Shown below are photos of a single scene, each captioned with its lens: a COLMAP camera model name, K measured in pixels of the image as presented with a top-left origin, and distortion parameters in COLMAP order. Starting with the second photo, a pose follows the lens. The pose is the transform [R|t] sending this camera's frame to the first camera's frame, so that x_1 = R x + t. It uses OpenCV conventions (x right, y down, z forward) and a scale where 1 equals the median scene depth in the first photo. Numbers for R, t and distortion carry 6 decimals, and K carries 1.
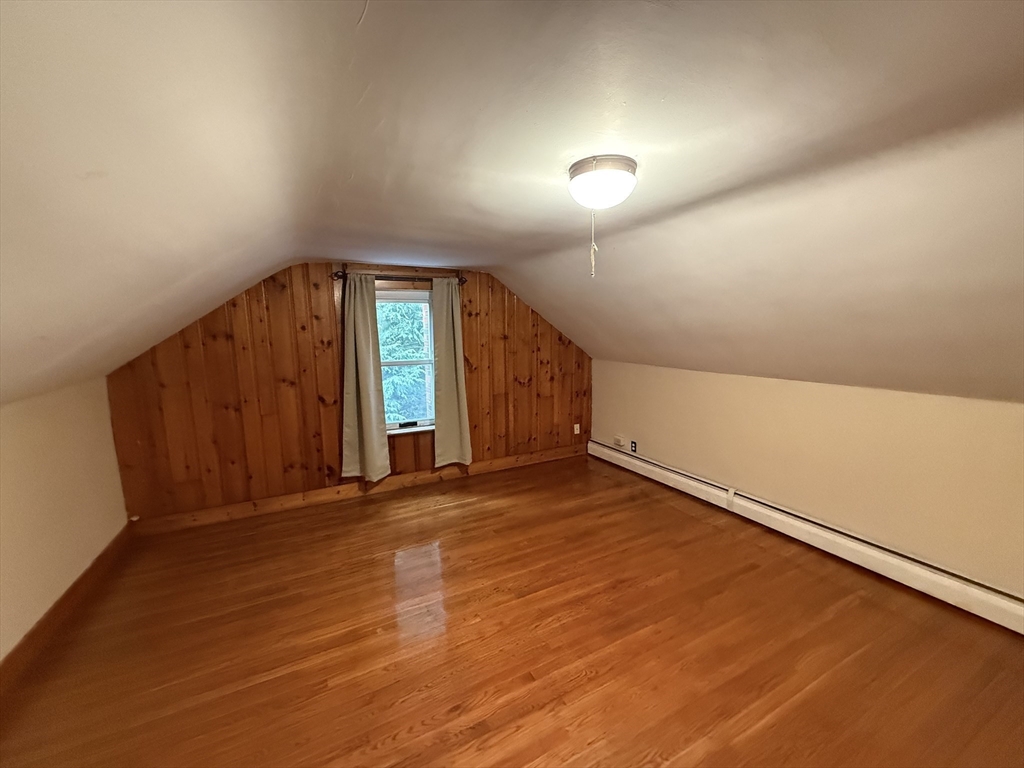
lens RADIAL K [[406.8, 0, 511.0], [0, 406.8, 382.8], [0, 0, 1]] dist [-0.000658, -0.000156]
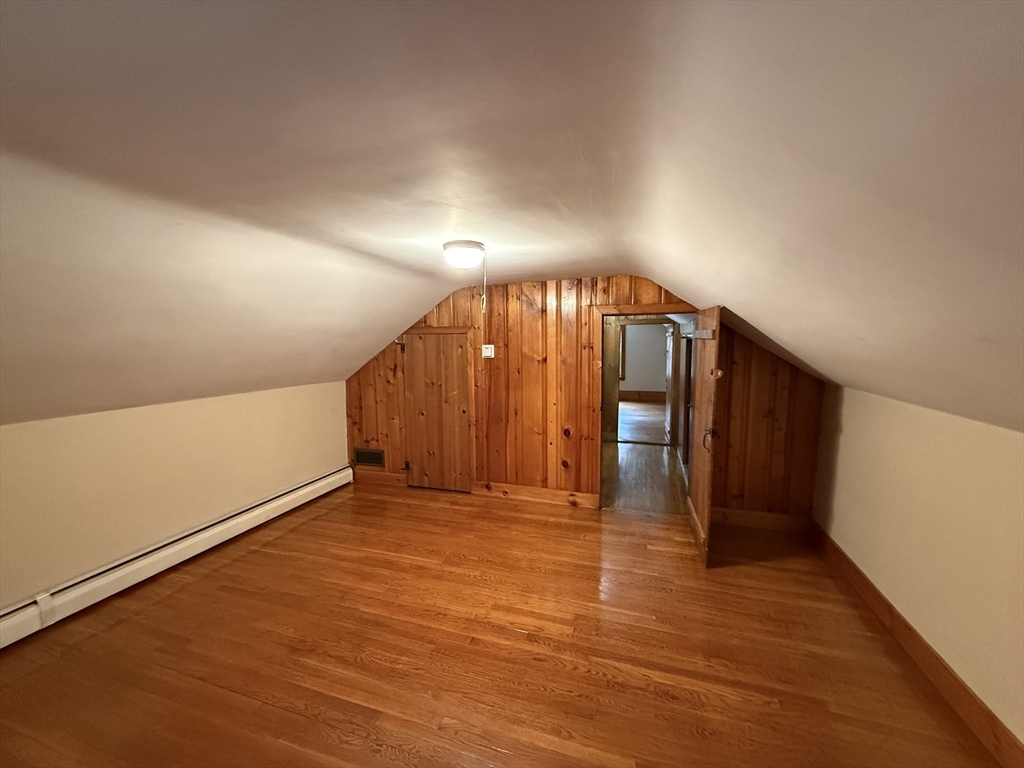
lens RADIAL K [[406.8, 0, 507.4], [0, 406.8, 384.9], [0, 0, 1]] dist [-0.000658, -0.000156]
pose [[-0.707761, -0.050412, 0.704651, -0.739341], [0.115546, 0.975758, 0.185863, -0.175994], [-0.696939, 0.212967, -0.684778, 1.446877]]
